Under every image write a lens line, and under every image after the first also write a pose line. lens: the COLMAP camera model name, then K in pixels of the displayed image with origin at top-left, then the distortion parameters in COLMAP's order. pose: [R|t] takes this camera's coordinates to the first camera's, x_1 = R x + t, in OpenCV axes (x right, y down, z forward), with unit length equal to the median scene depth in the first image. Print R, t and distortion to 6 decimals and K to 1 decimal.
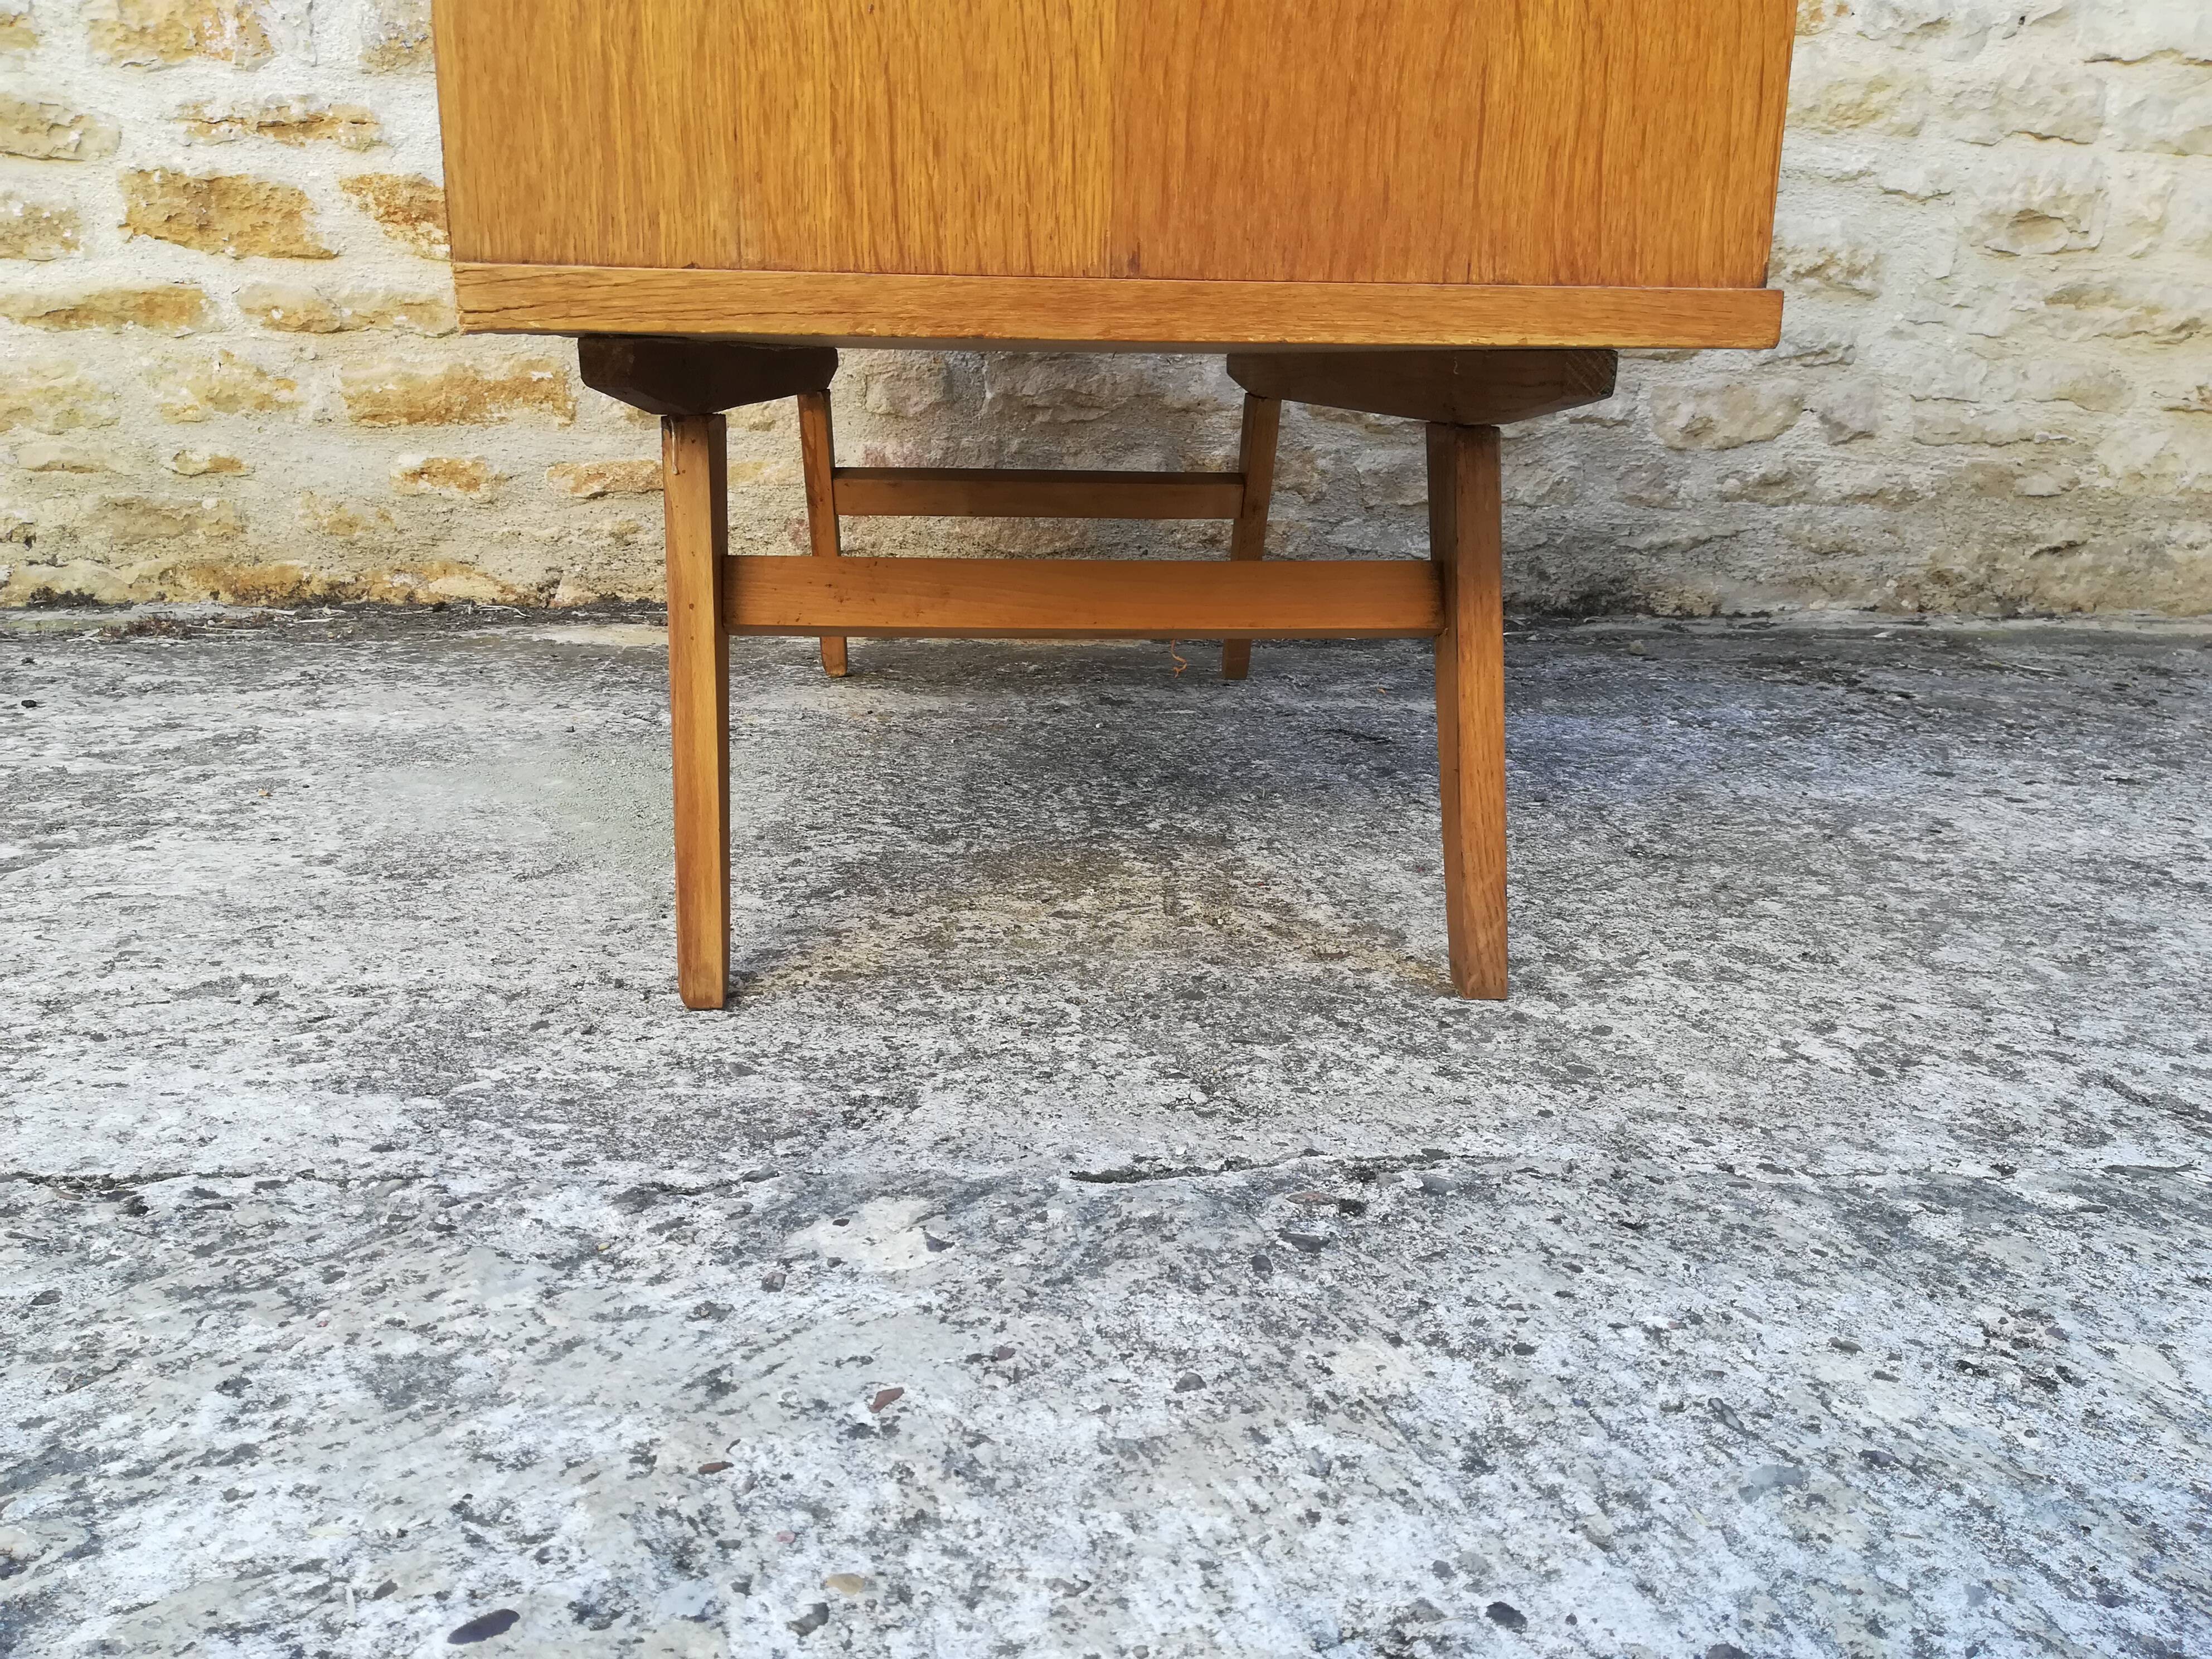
lens RADIAL K [[1731.7, 0, 1110.0], [0, 1731.7, 846.8], [0, 0, 1]] dist [0.044152, -0.067376]
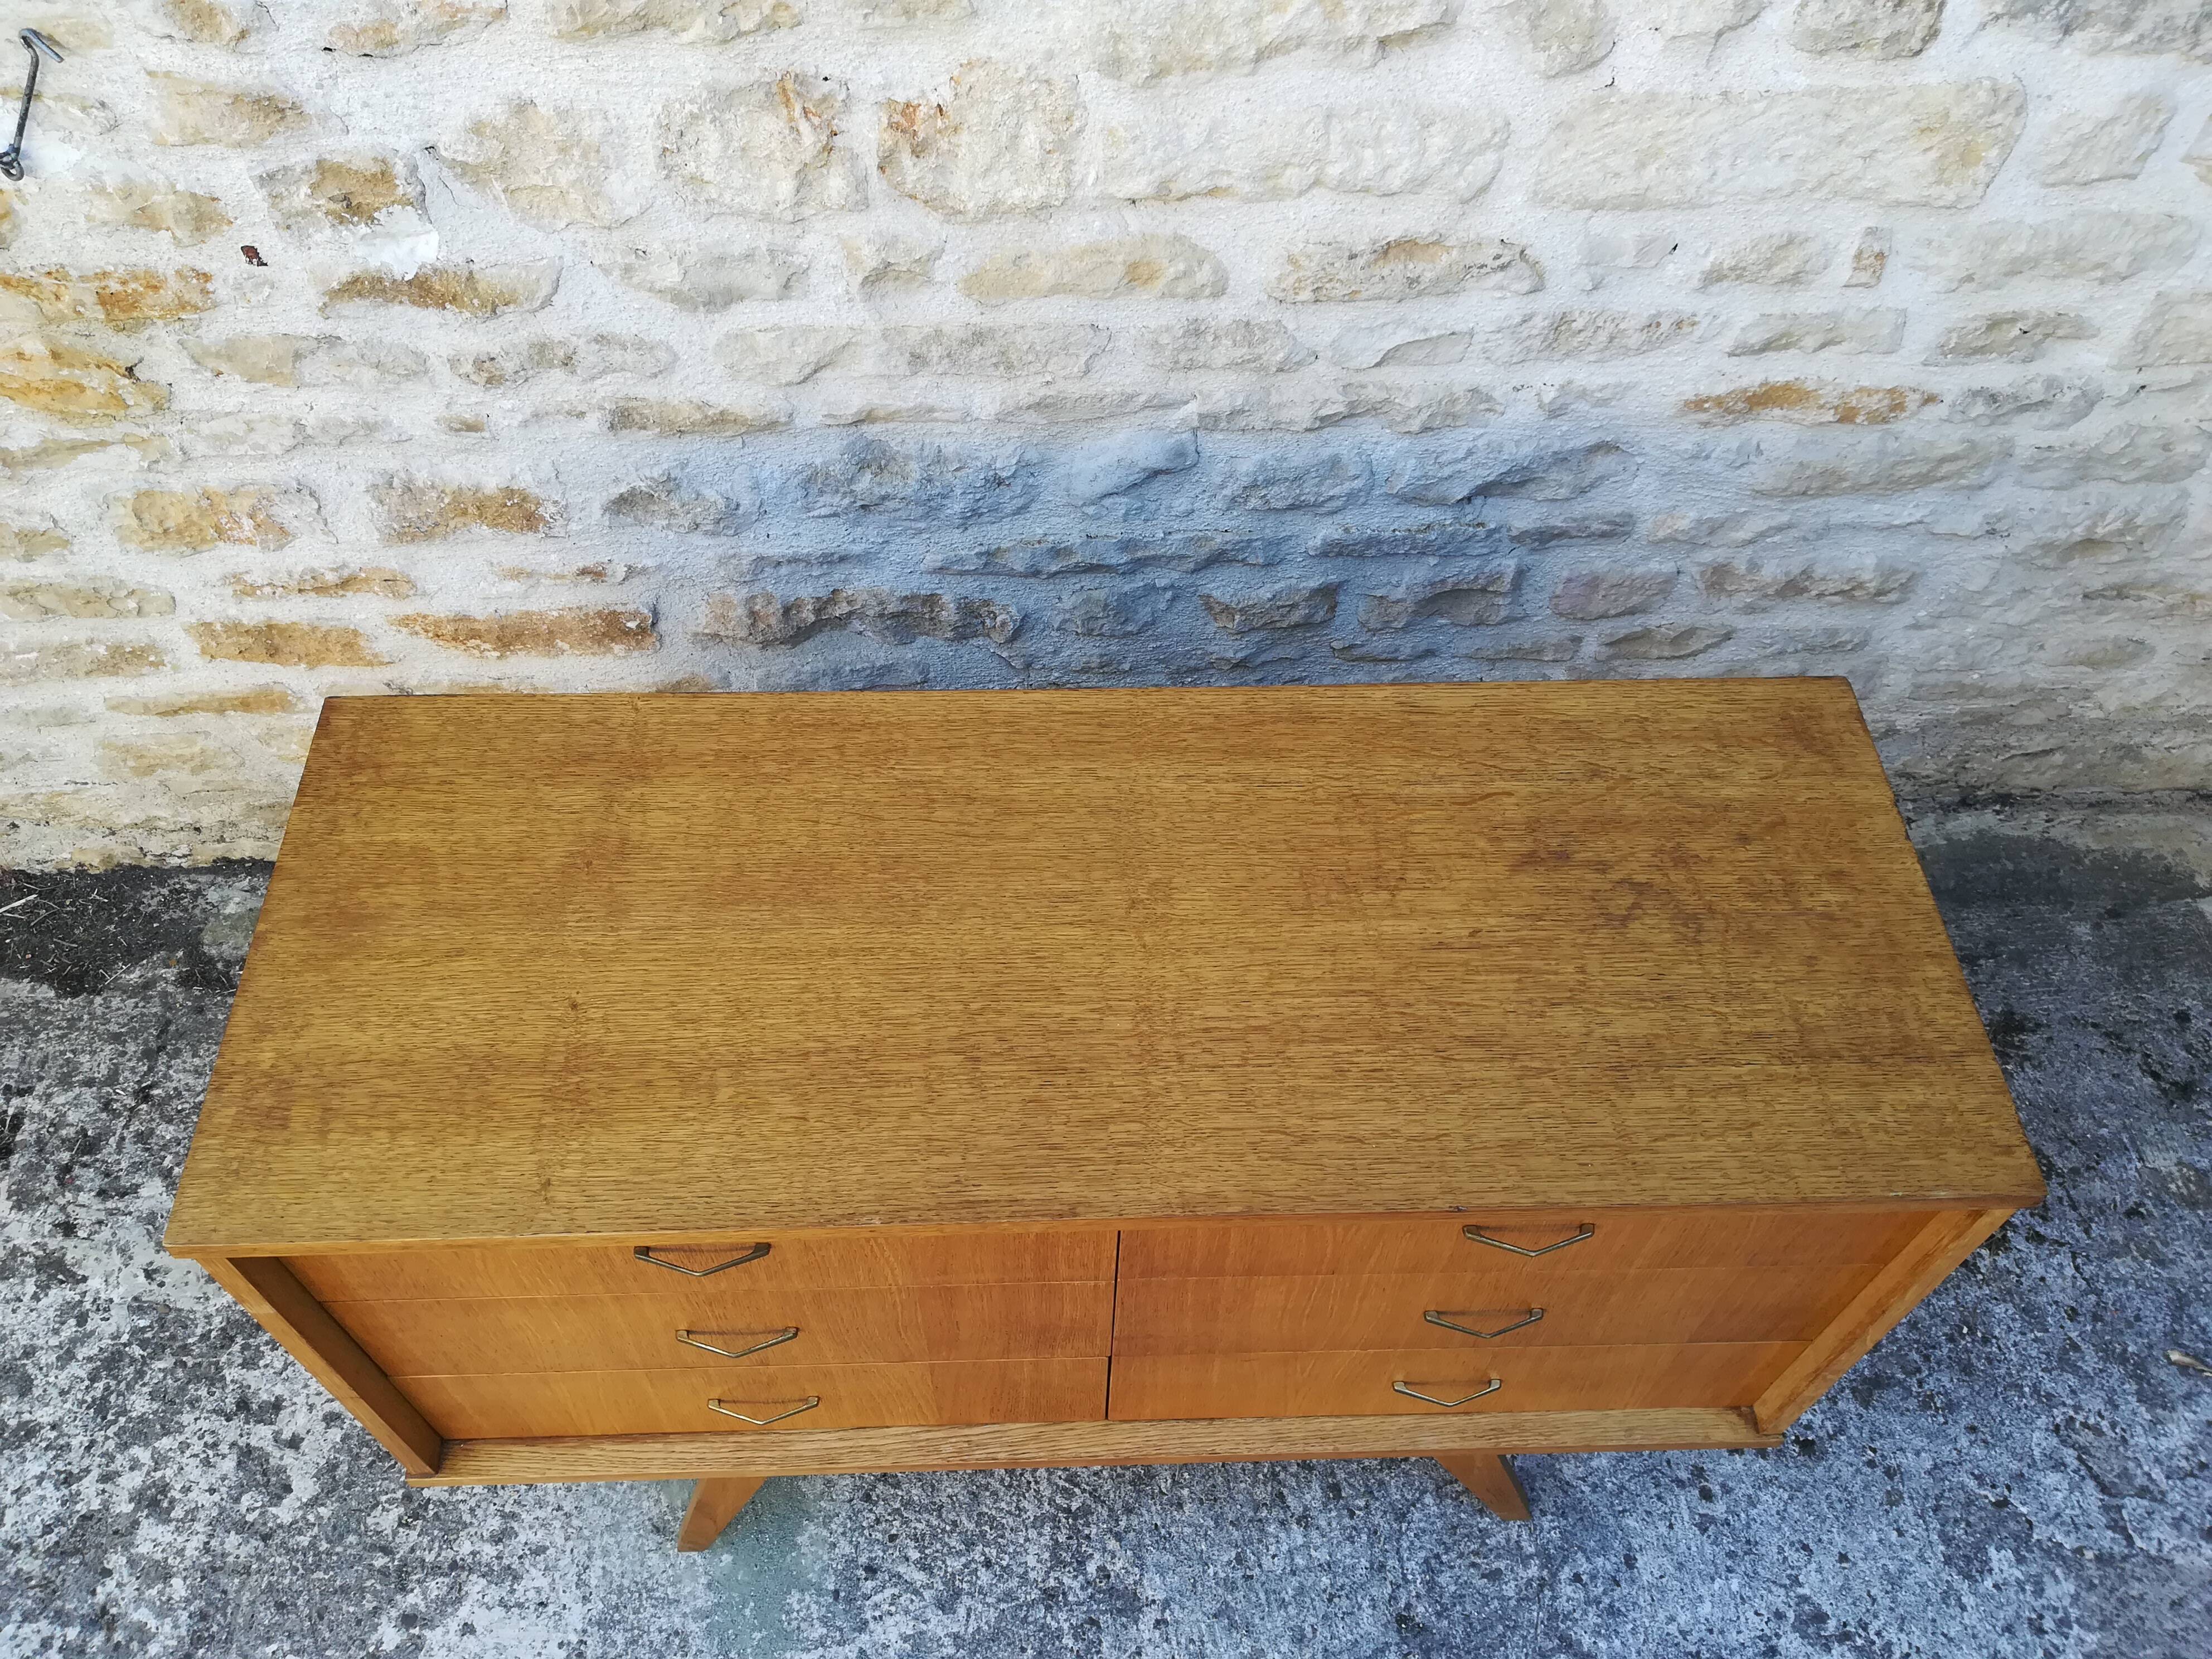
lens RADIAL K [[1731.7, 0, 1110.4], [0, 1731.7, 849.1], [0, 0, 1]] dist [0.044152, -0.067376]
pose [[0.997308, 0.051427, -0.052276, 0.089577], [-0.008271, 0.787210, 0.616630, -1.453666], [0.072863, -0.614537, 0.785516, 0.186587]]
